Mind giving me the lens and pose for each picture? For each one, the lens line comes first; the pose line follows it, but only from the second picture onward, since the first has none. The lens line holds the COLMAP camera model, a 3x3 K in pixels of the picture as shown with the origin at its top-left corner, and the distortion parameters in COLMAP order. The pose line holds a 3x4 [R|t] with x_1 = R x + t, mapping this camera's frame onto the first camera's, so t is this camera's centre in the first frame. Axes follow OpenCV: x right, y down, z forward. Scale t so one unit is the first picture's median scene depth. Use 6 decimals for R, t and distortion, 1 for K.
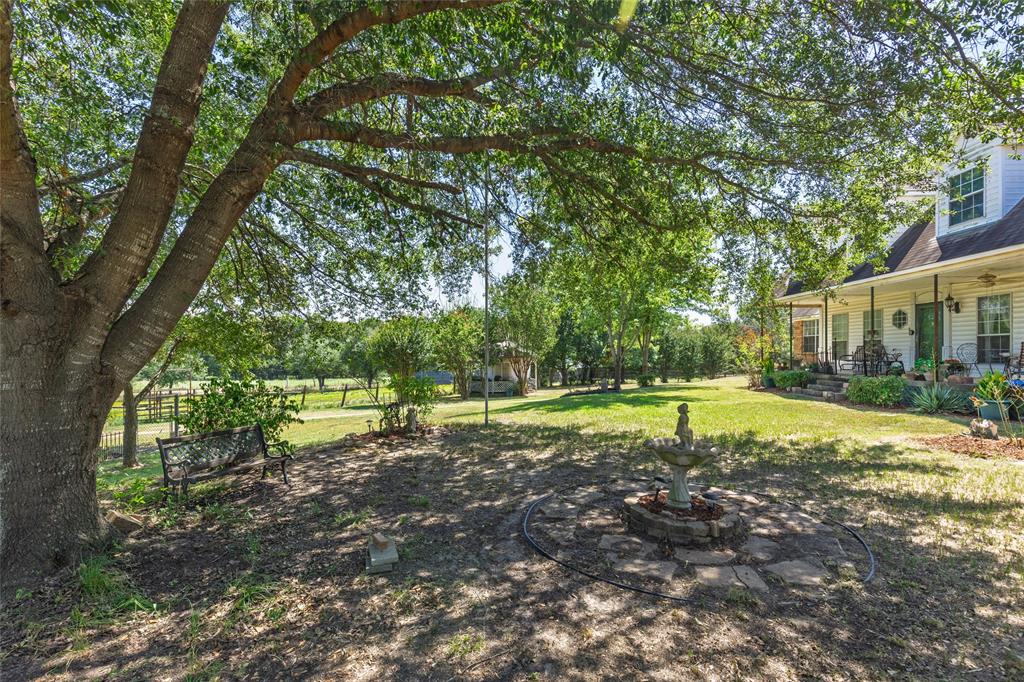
lens RADIAL K [[469.2, 0, 511.9], [0, 469.2, 346.2], [0, 0, 1]] dist [-0.000931, 0.000183]
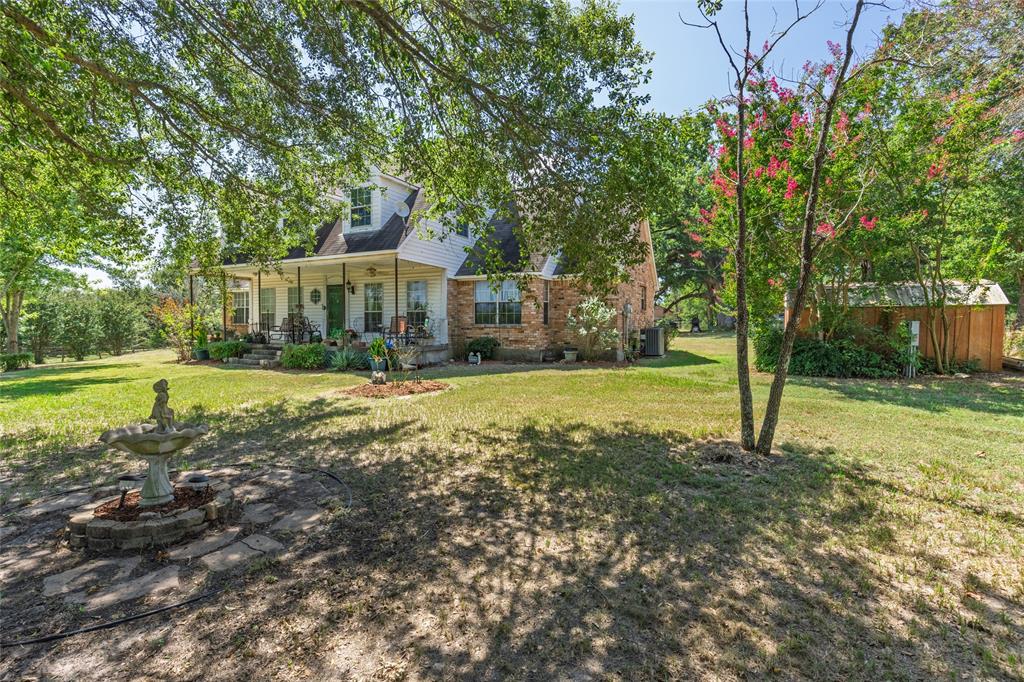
lens RADIAL K [[469.2, 0, 511.9], [0, 469.2, 346.2], [0, 0, 1]] dist [-0.000931, 0.000183]
pose [[0.399956, -0.034859, 0.915871, -0.096554], [-0.017249, 0.998813, 0.045548, 0.007979], [-0.916372, -0.034015, 0.398880, 0.057944]]
